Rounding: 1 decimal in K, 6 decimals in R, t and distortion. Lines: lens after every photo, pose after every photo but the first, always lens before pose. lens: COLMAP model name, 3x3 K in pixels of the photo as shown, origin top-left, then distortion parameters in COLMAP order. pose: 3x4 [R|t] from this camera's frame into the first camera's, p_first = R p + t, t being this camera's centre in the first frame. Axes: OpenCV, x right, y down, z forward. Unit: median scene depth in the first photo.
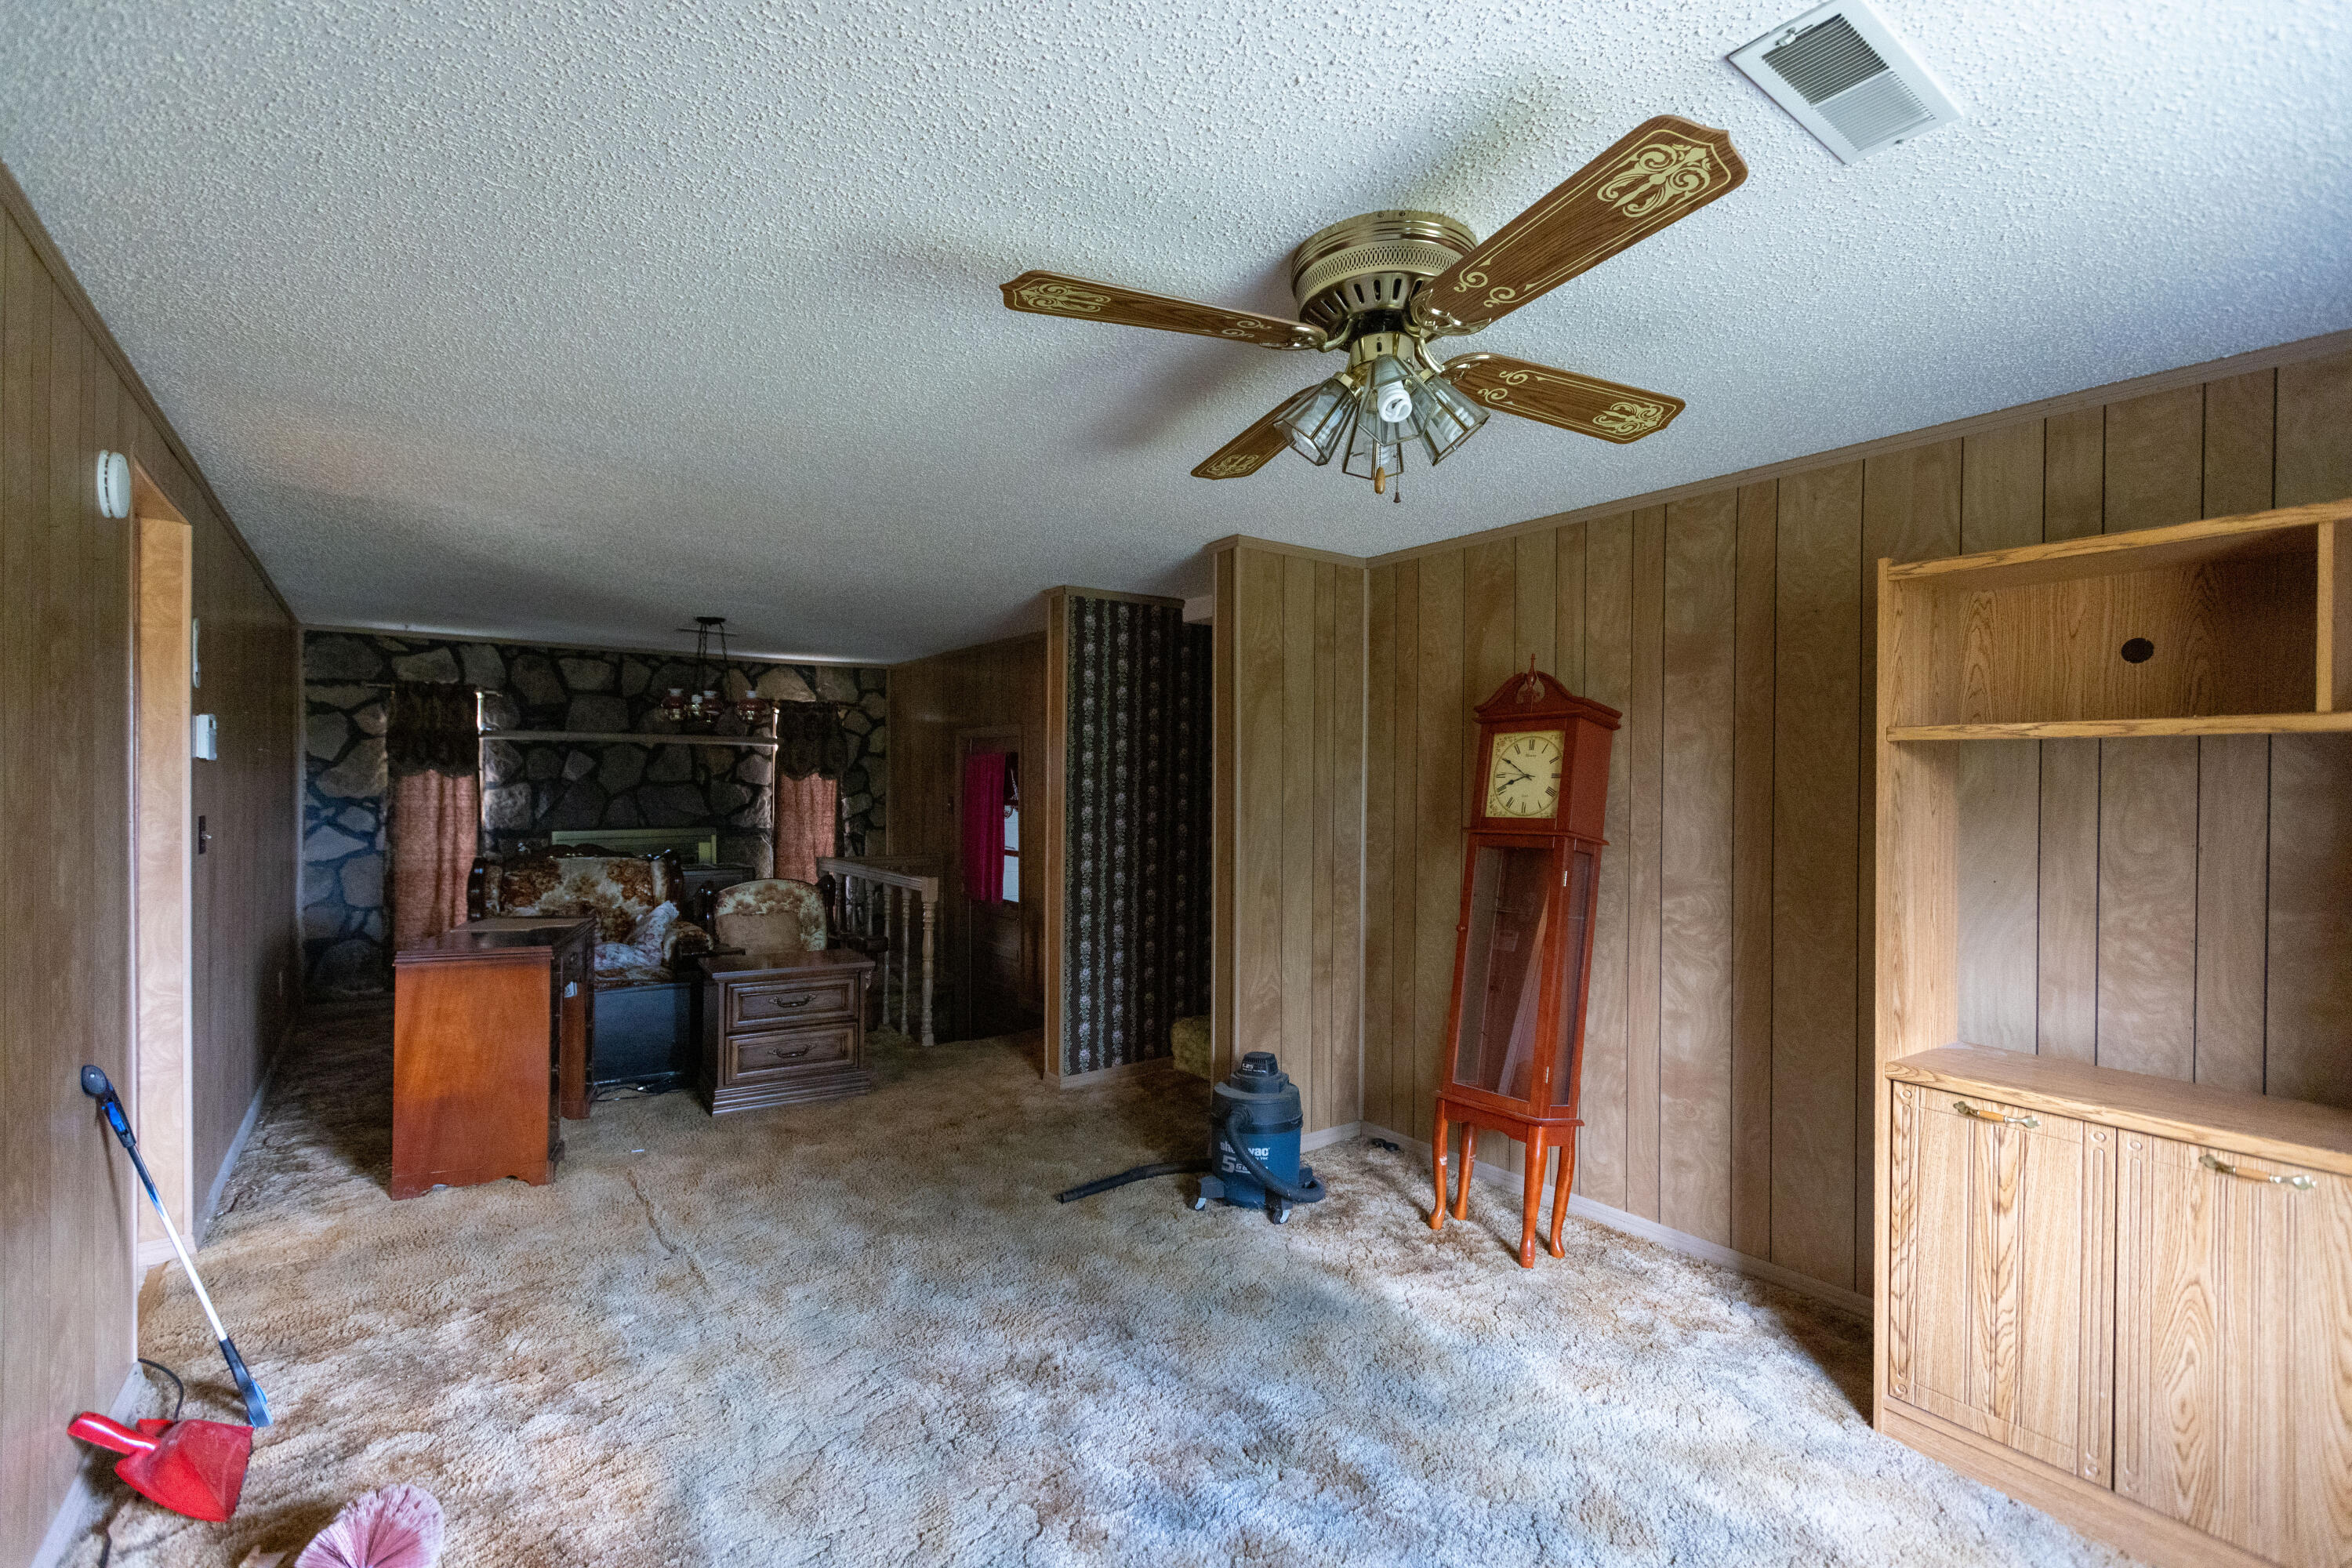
lens RADIAL K [[1038.2, 0, 1167.3], [0, 1038.2, 785.1], [0, 0, 1]] dist [0.004671, -0.000361]
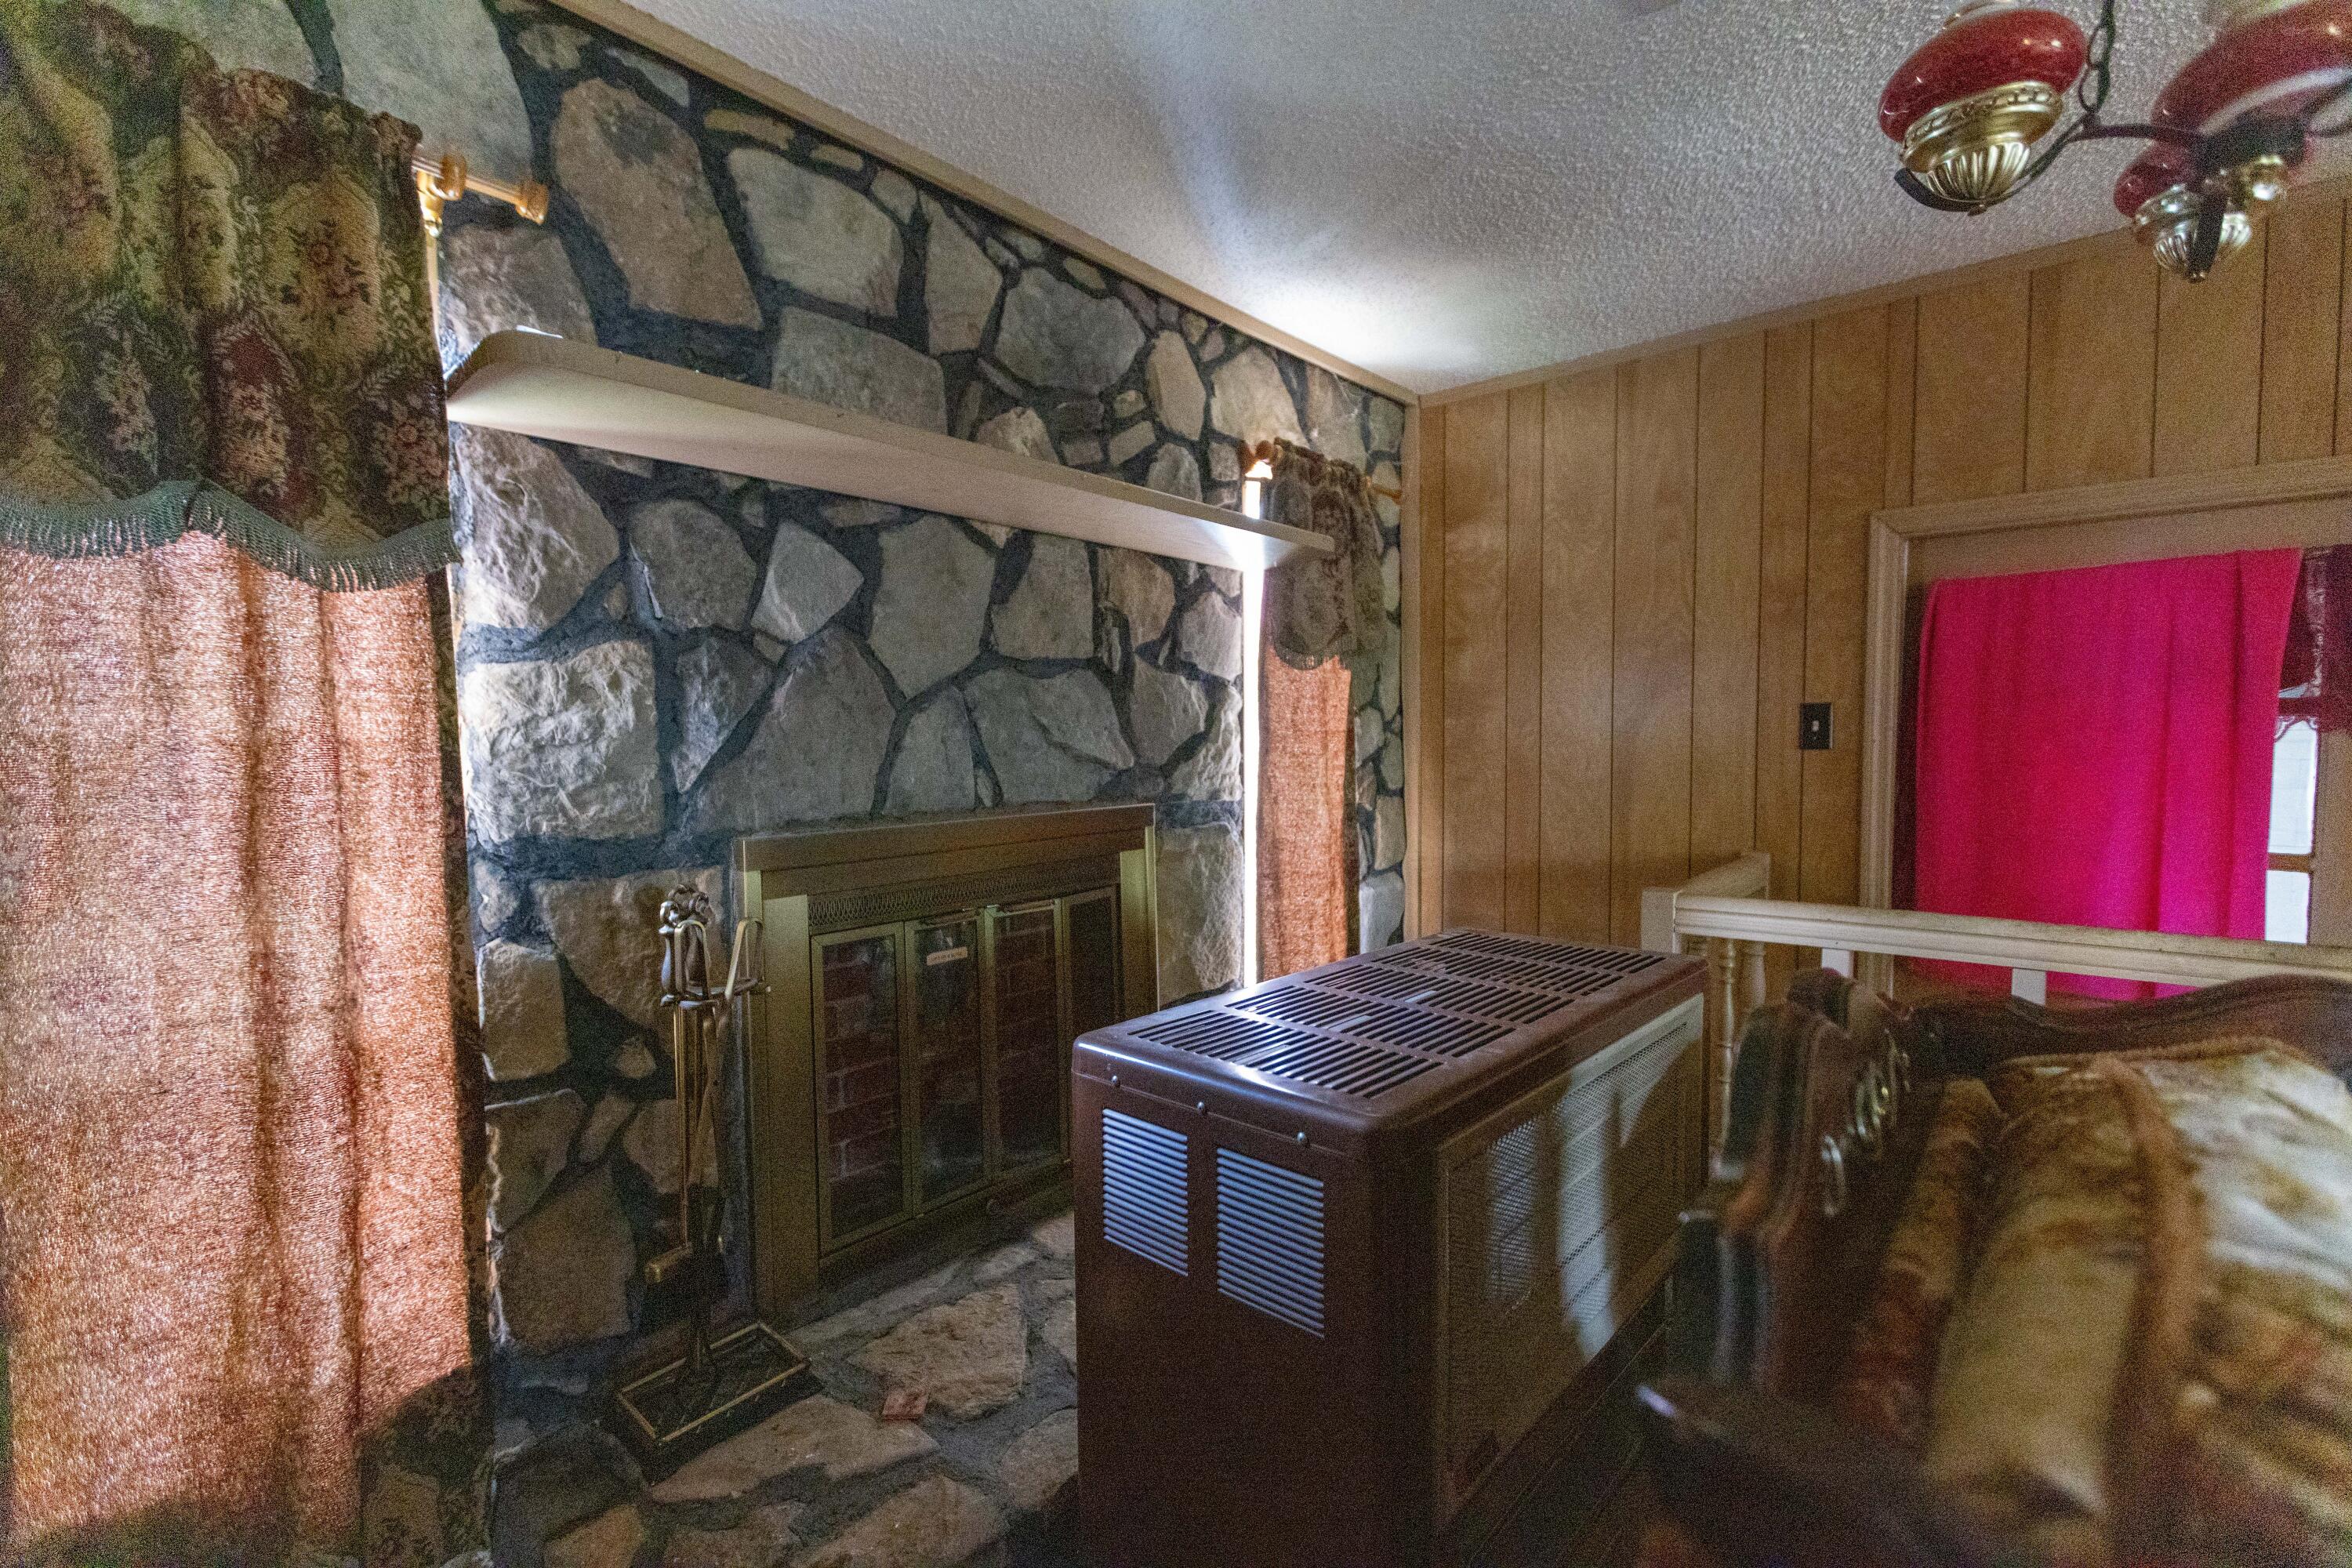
lens RADIAL K [[1038.2, 0, 1162.8], [0, 1038.2, 787.6], [0, 0, 1]] dist [0.004671, -0.000361]
pose [[0.977585, -0.022484, 0.209338, -0.580920], [0.012162, 0.998652, 0.050463, 0.022364], [-0.210191, -0.046786, 0.976540, 0.784445]]
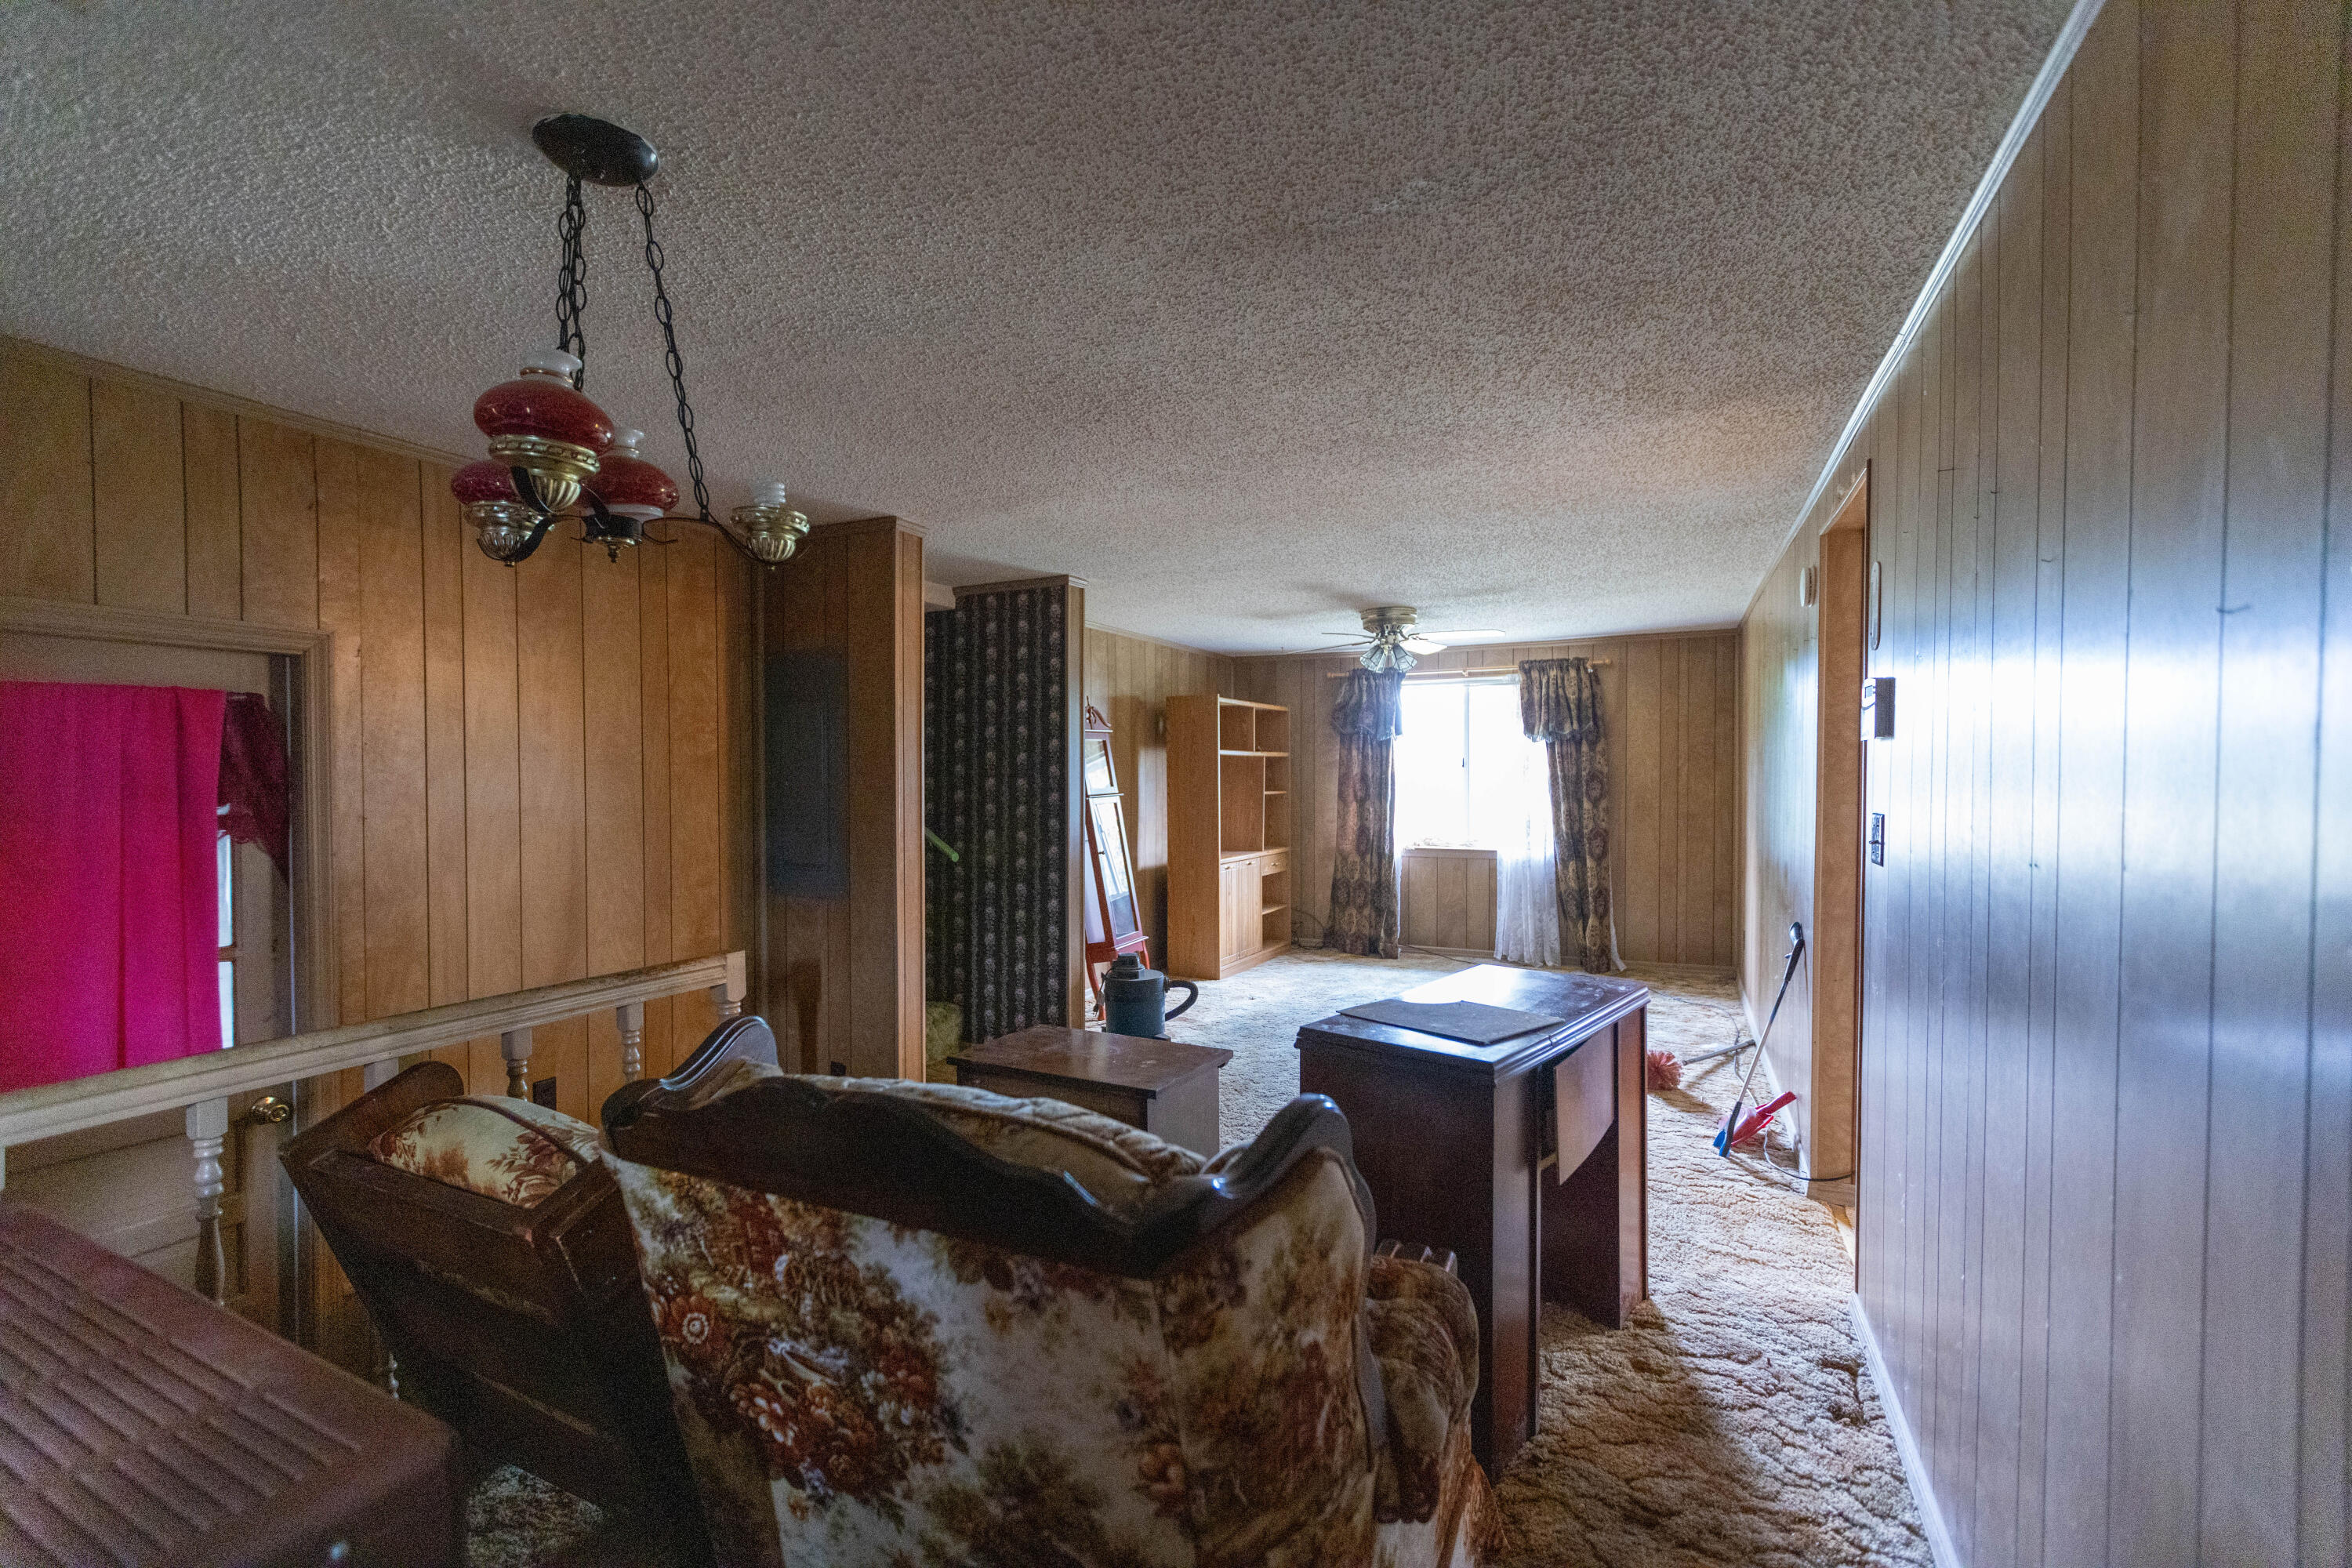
lens RADIAL K [[1038.2, 0, 1155.7], [0, 1038.2, 765.7], [0, 0, 1]] dist [0.004671, -0.000361]
pose [[-0.470802, -0.001342, 0.882238, -0.674051], [0.001550, 0.999996, 0.002348, -0.004607], [-0.882237, 0.002473, -0.470799, 0.908594]]
